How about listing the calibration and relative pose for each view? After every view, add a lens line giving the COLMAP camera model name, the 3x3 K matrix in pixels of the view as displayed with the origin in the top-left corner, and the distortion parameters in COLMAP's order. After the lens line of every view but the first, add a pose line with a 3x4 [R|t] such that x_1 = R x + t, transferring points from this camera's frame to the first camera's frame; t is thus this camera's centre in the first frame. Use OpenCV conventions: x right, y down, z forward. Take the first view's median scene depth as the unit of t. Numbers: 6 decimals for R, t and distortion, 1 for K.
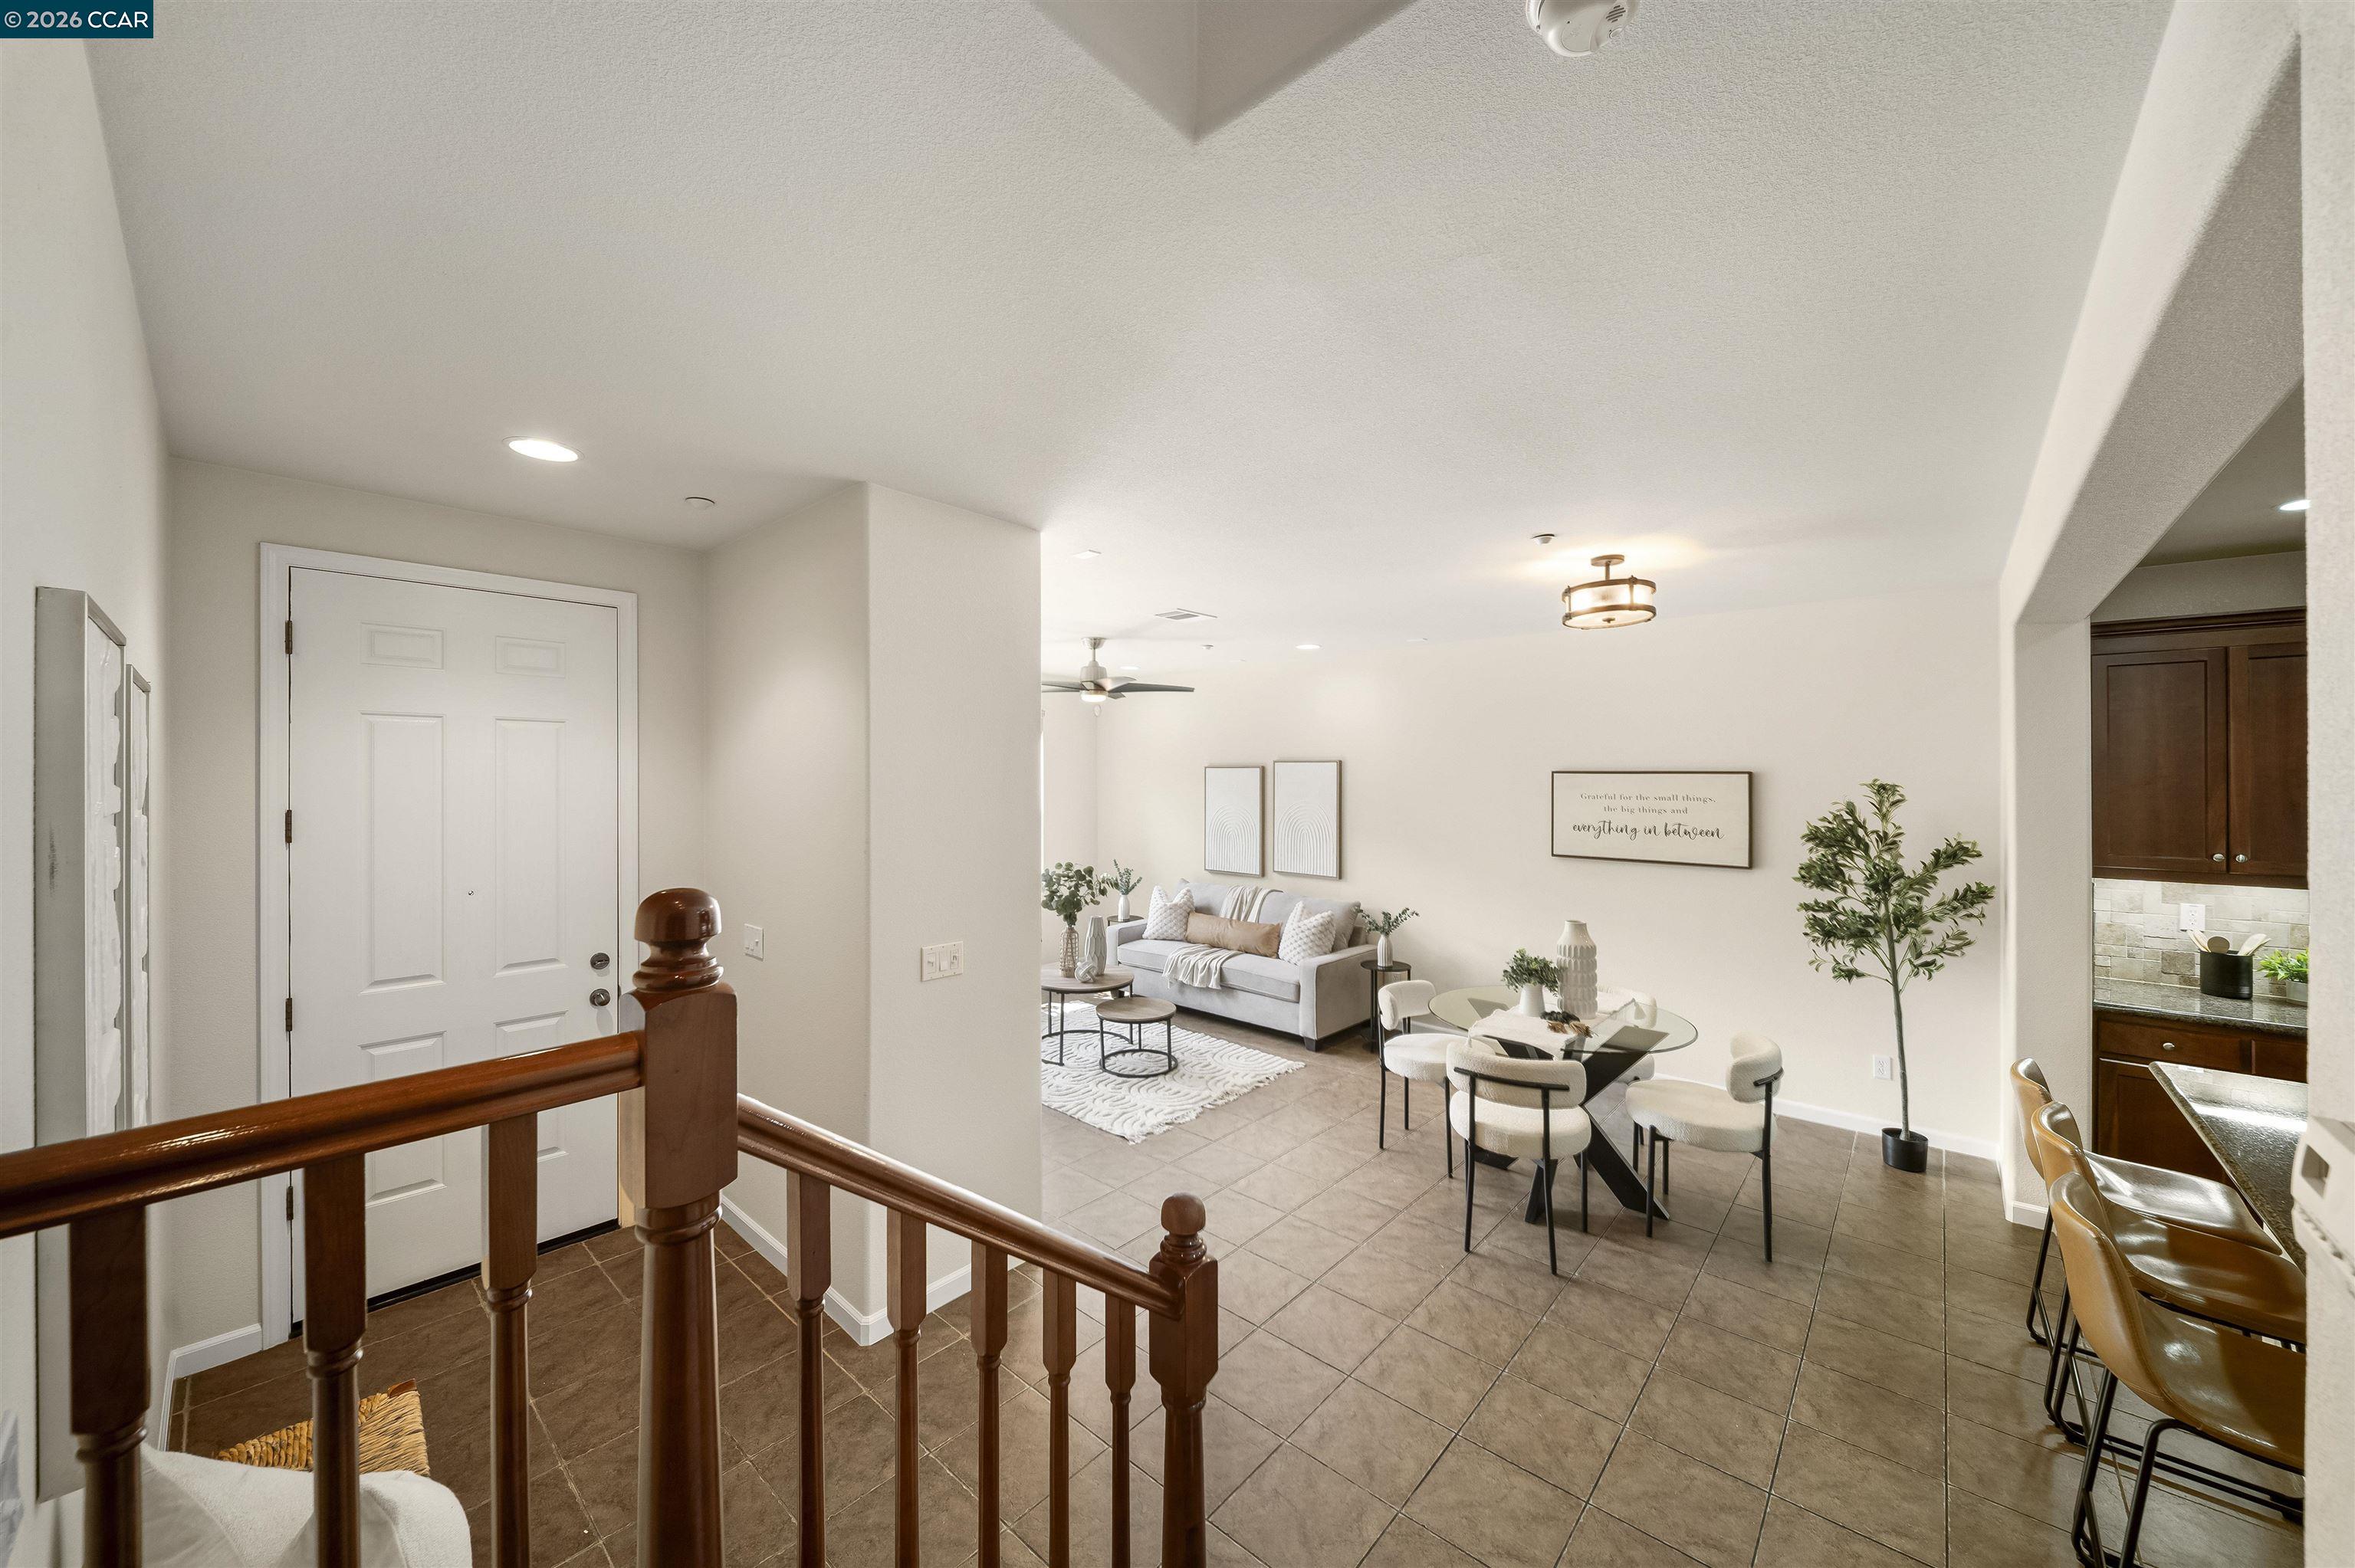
lens RADIAL K [[816.4, 0, 1167.9], [0, 816.4, 774.1], [0, 0, 1]] dist [0.000372, -0.002990]
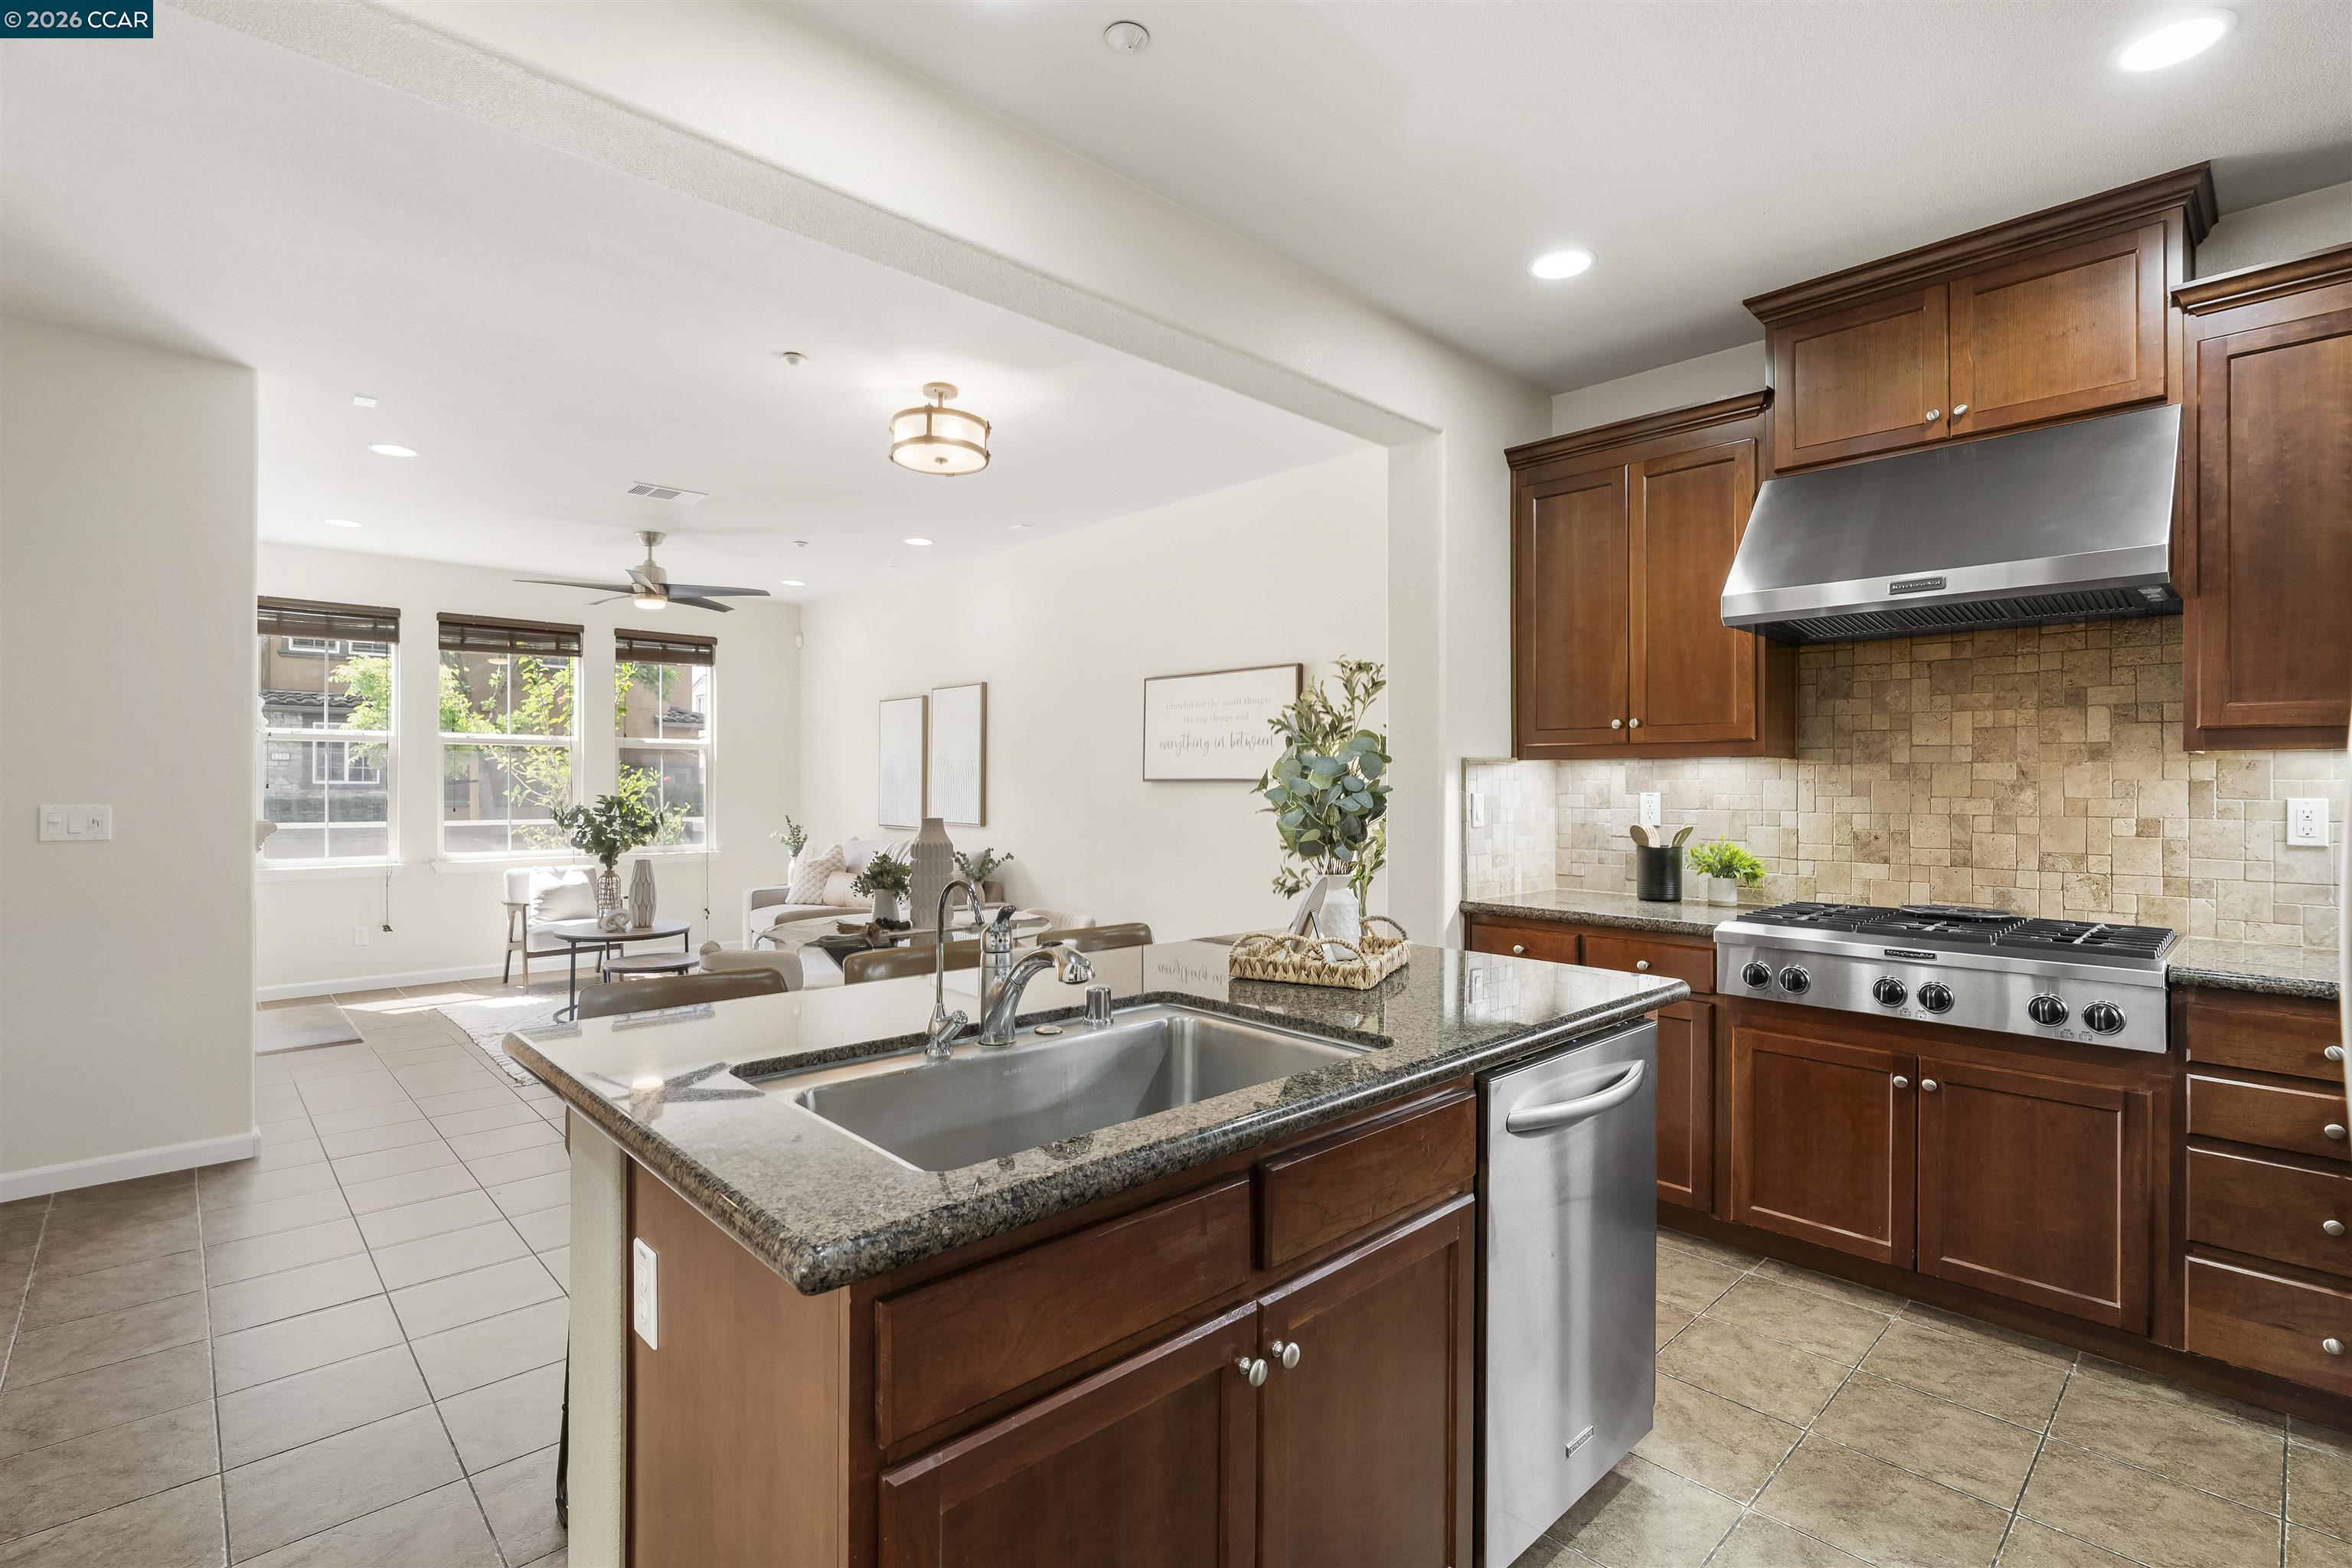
lens RADIAL K [[1046.3, 0, 1176.0], [0, 1046.3, 774.6], [0, 0, 1]] dist [-0.002159, -0.000117]
pose [[0.997306, -0.001562, -0.073340, 0.554610], [0.001199, 0.999987, -0.004995, 0.094518], [0.073347, 0.004894, 0.997294, -0.048090]]
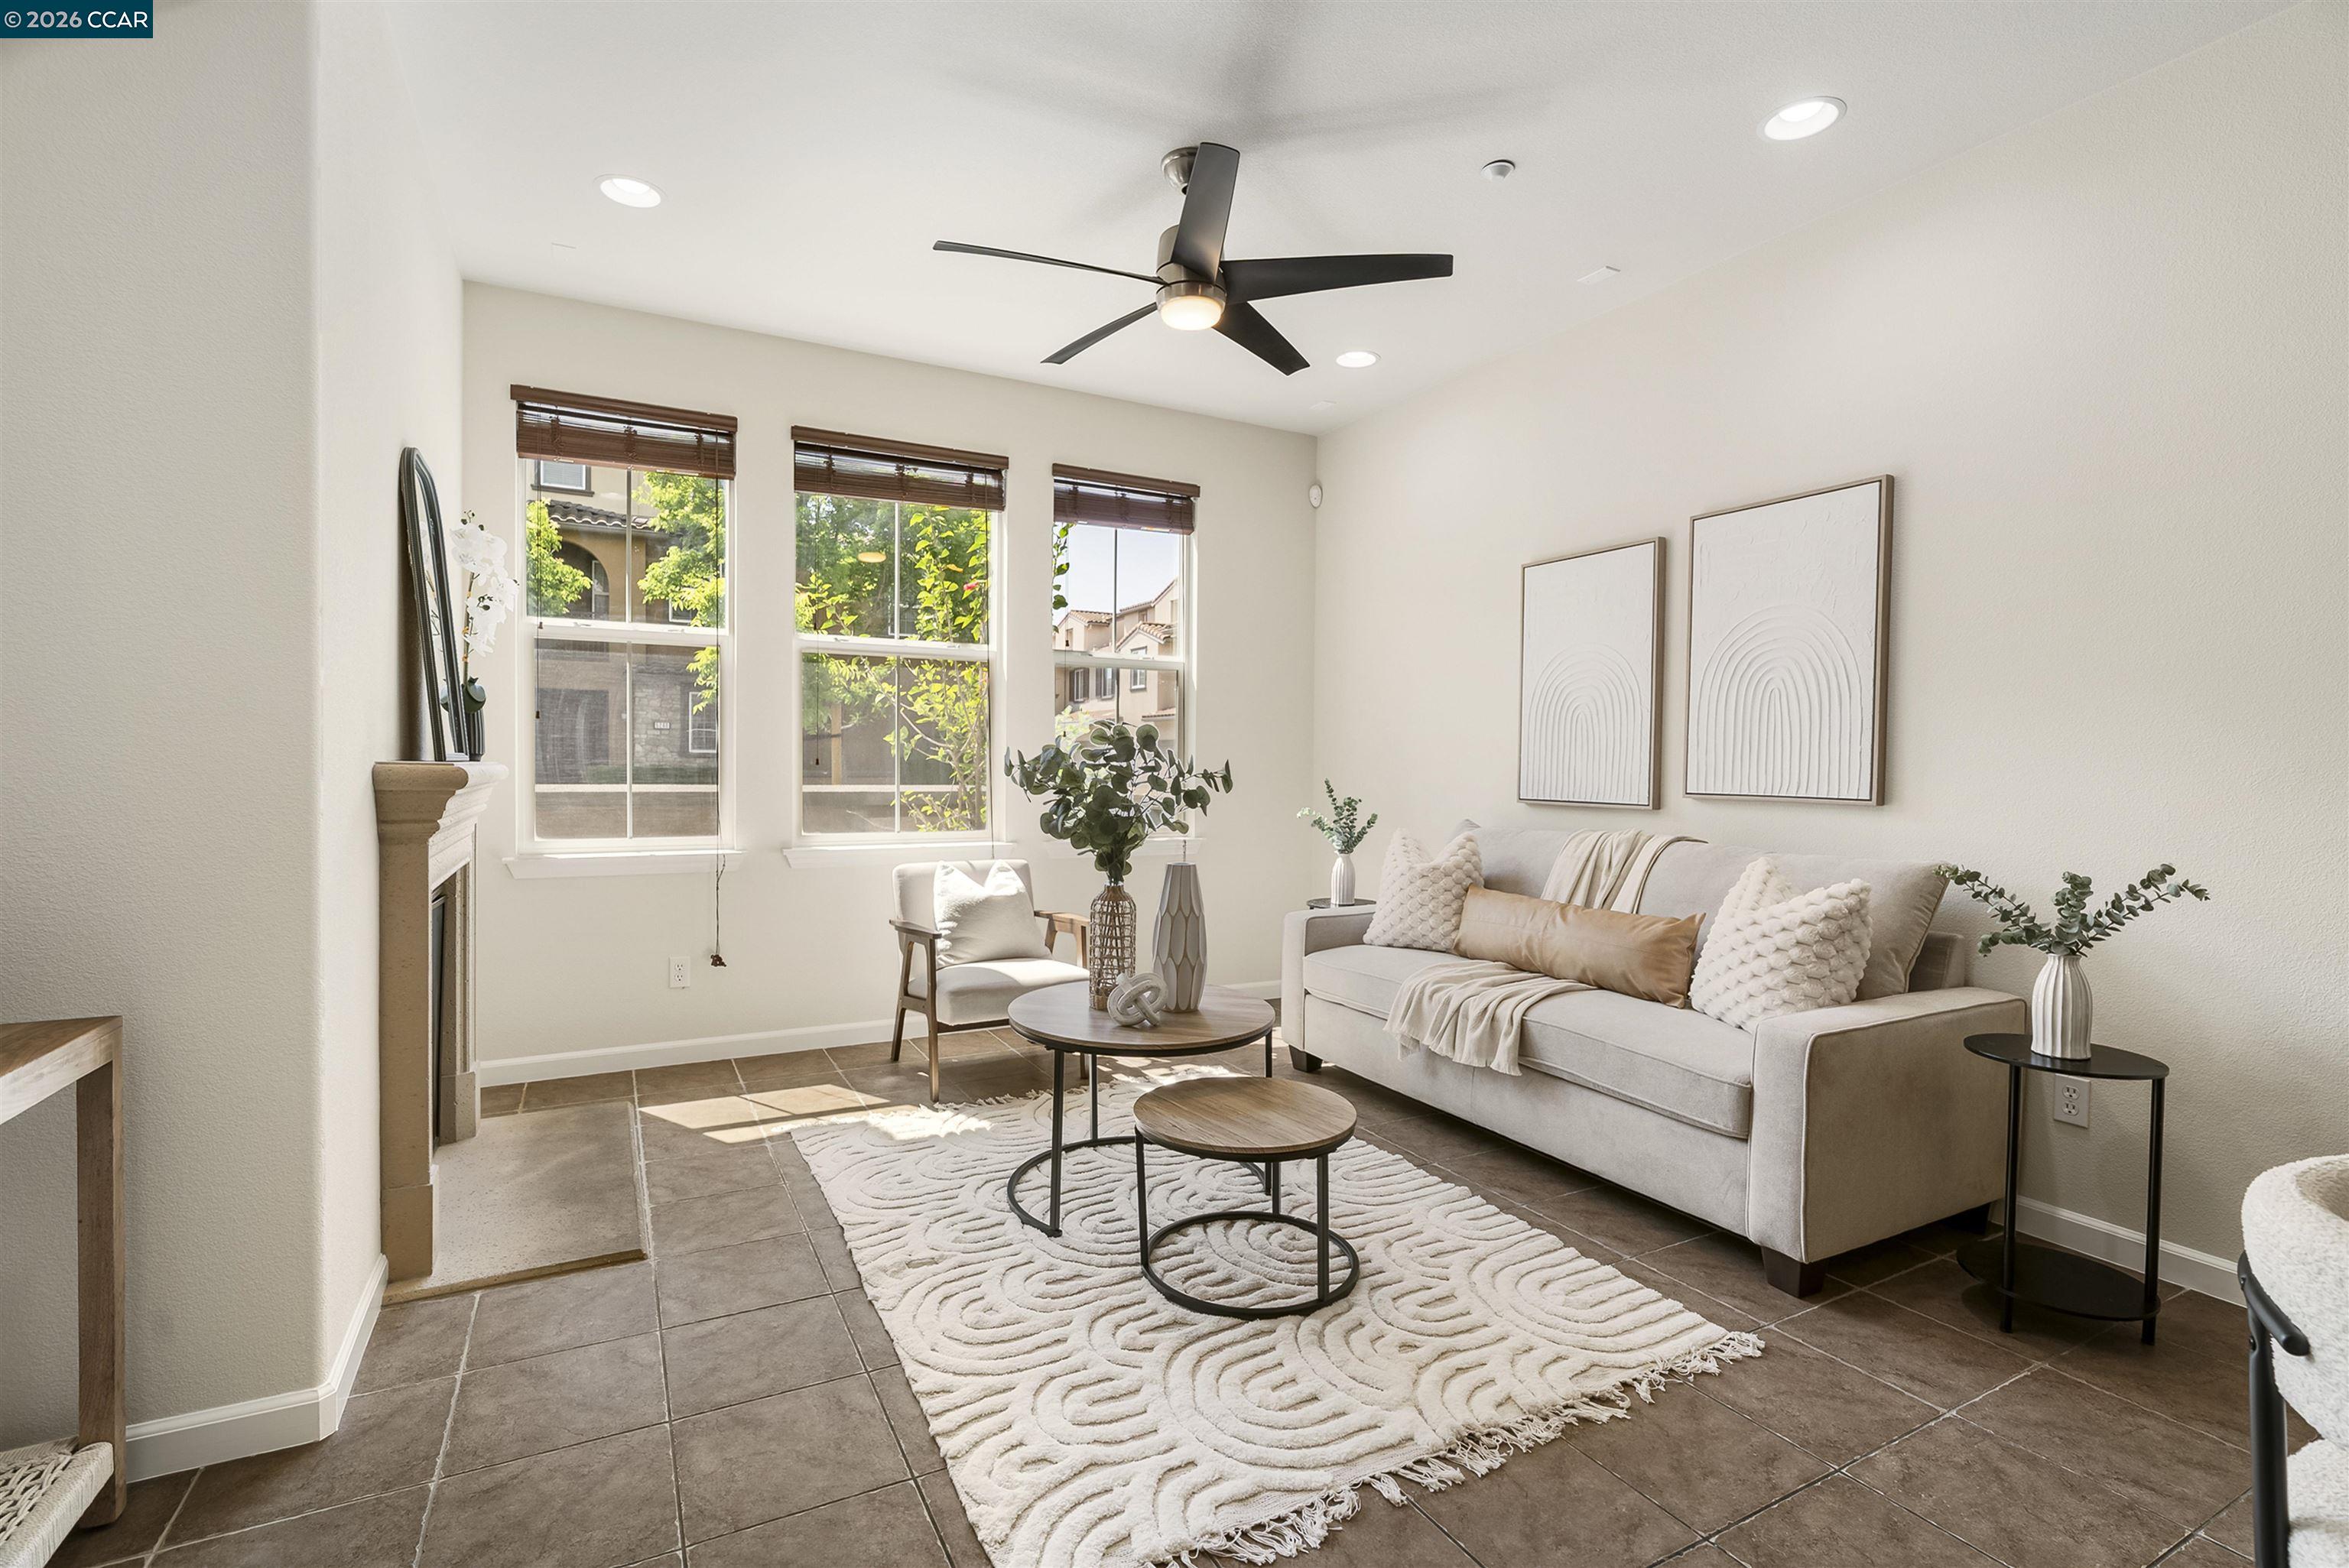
lens RADIAL K [[1058.4, 0, 1205.2], [0, 1058.4, 784.6], [0, 0, 1]] dist [-0.011538, 0.000175]
pose [[0.949222, 0.015356, -0.314231, 0.083642], [-0.008583, 0.999700, 0.022928, 0.127438], [0.314489, -0.019066, 0.949070, 0.529168]]
